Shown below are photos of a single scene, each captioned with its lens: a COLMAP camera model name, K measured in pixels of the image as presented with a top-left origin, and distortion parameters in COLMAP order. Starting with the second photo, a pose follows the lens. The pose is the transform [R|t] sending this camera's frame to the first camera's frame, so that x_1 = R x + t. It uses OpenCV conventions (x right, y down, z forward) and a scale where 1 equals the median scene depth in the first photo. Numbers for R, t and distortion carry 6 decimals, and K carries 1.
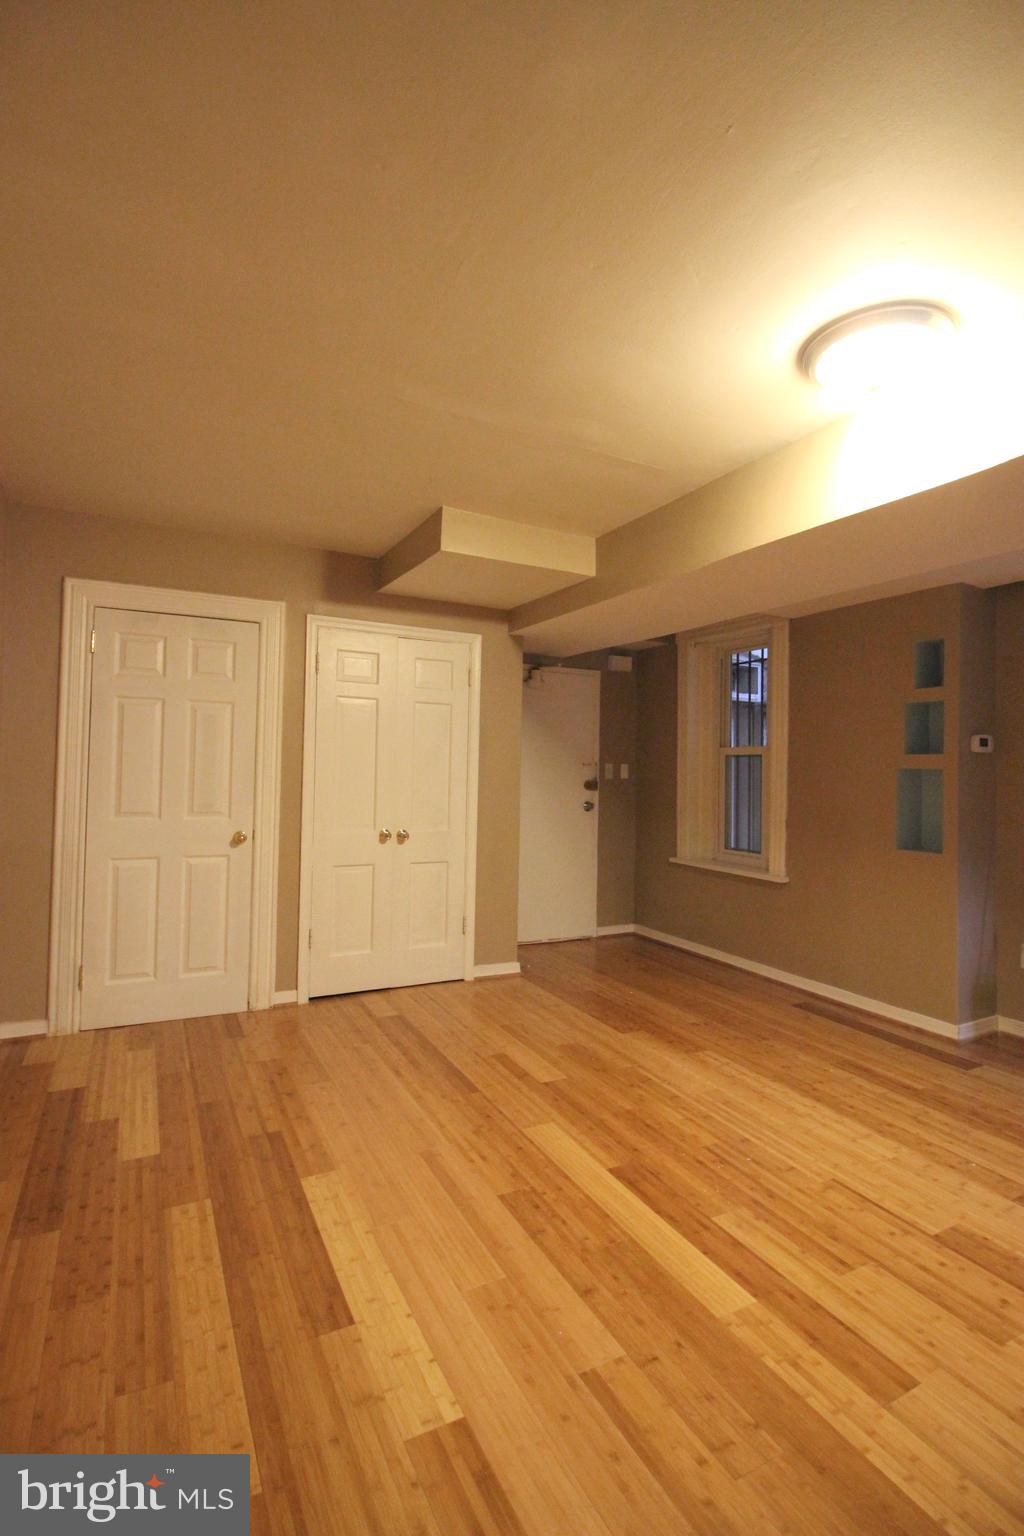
lens RADIAL K [[719.5, 0, 516.3], [0, 719.5, 758.2], [0, 0, 1]] dist [-0.002617, -0.010751]
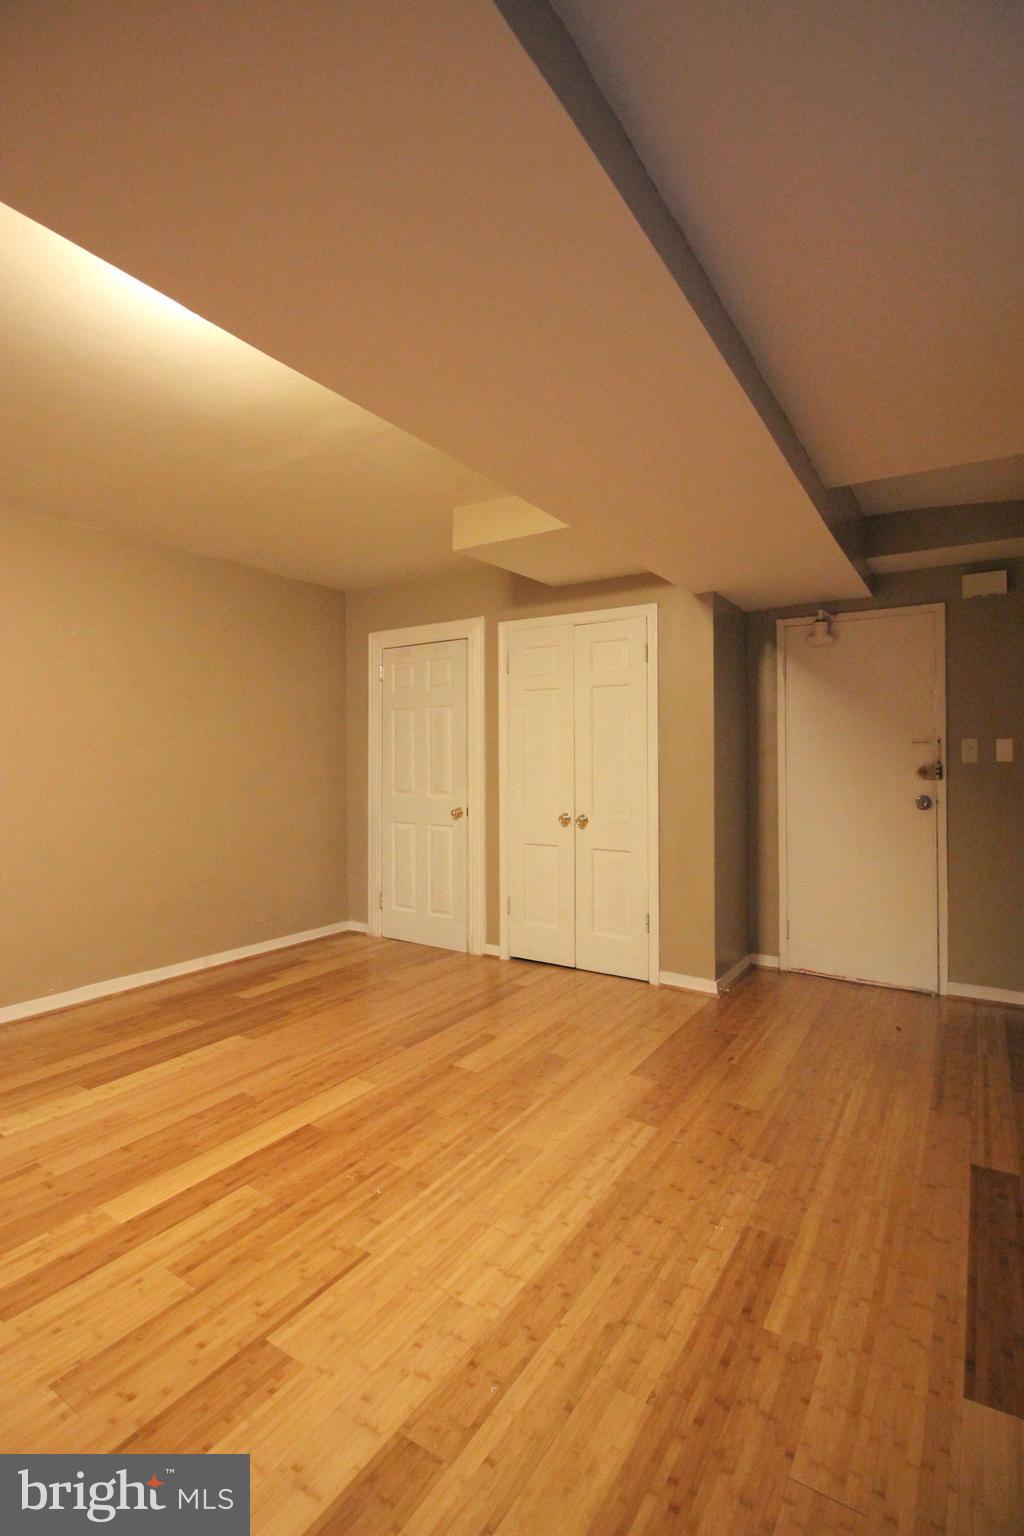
lens RADIAL K [[719.5, 0, 508.9], [0, 719.5, 753.8], [0, 0, 1]] dist [-0.002617, -0.010751]
pose [[0.488213, -0.026916, -0.872309, 1.189454], [0.025656, 0.999535, -0.016482, 0.049195], [0.872347, -0.014333, 0.488677, 0.732829]]
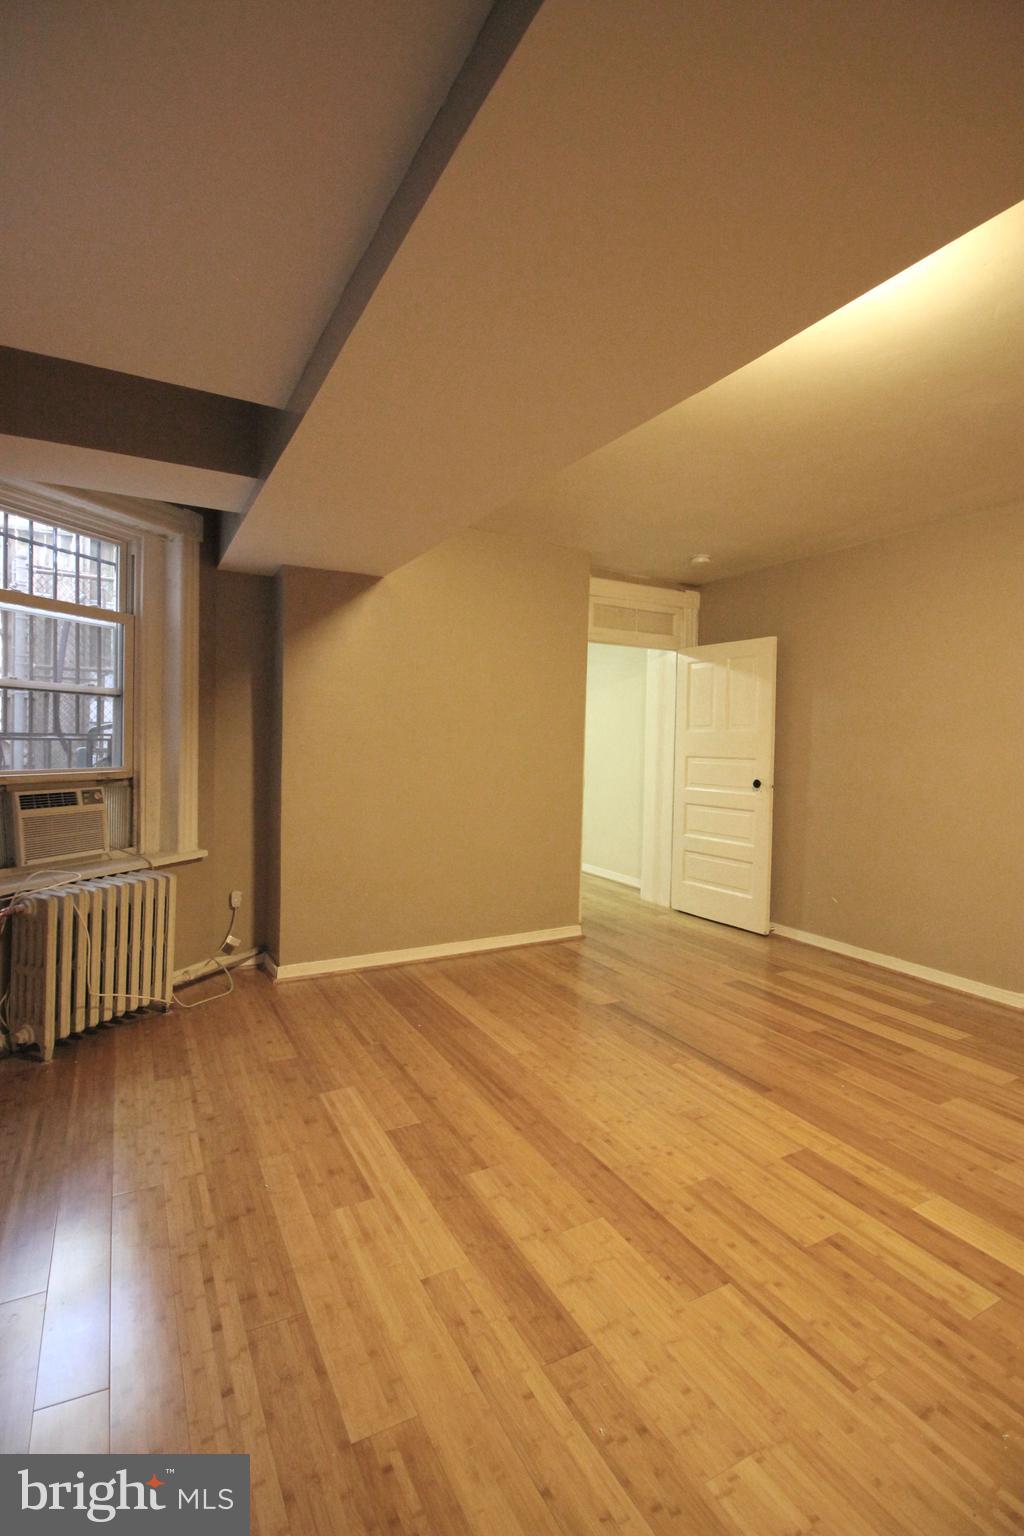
lens RADIAL K [[719.5, 0, 513.2], [0, 719.5, 744.5], [0, 0, 1]] dist [-0.002617, -0.010751]
pose [[-0.999046, -0.040573, -0.016145, 0.743499], [-0.040423, 0.999137, -0.009553, 0.050534], [0.016519, -0.008891, -0.999824, 1.559607]]
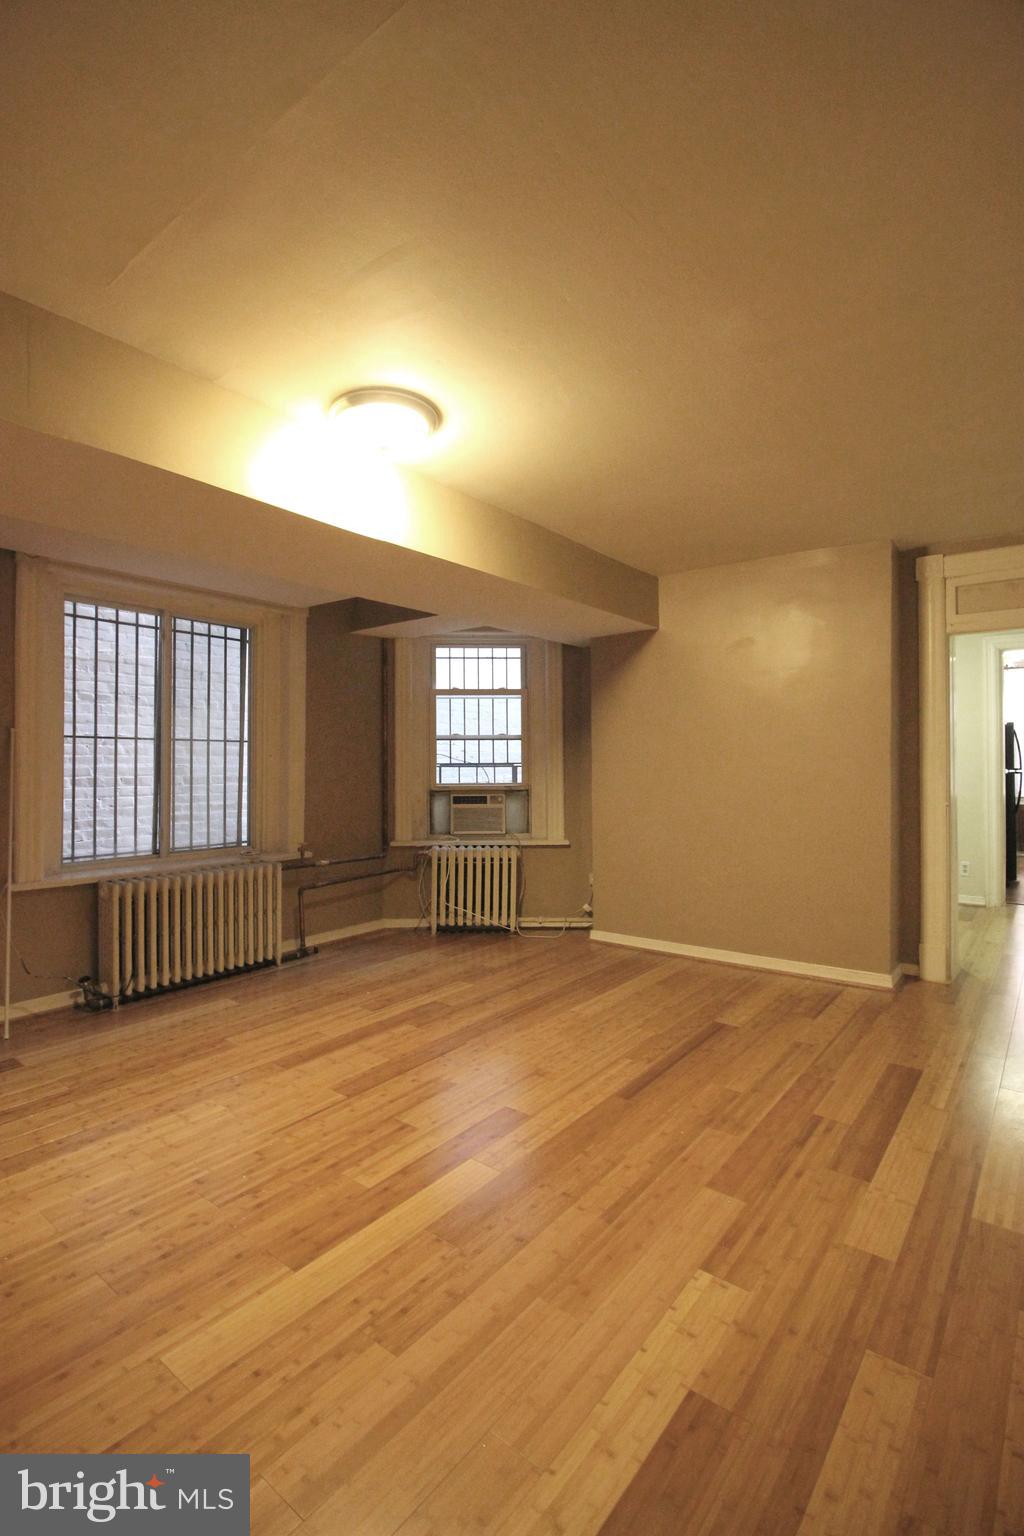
lens RADIAL K [[719.5, 0, 505.0], [0, 719.5, 765.4], [0, 0, 1]] dist [-0.002617, -0.010751]
pose [[-0.405303, -0.022608, 0.913903, -0.628947], [-0.020450, 0.999668, 0.015660, 0.022684], [-0.913953, -0.012342, -0.405631, 1.089044]]
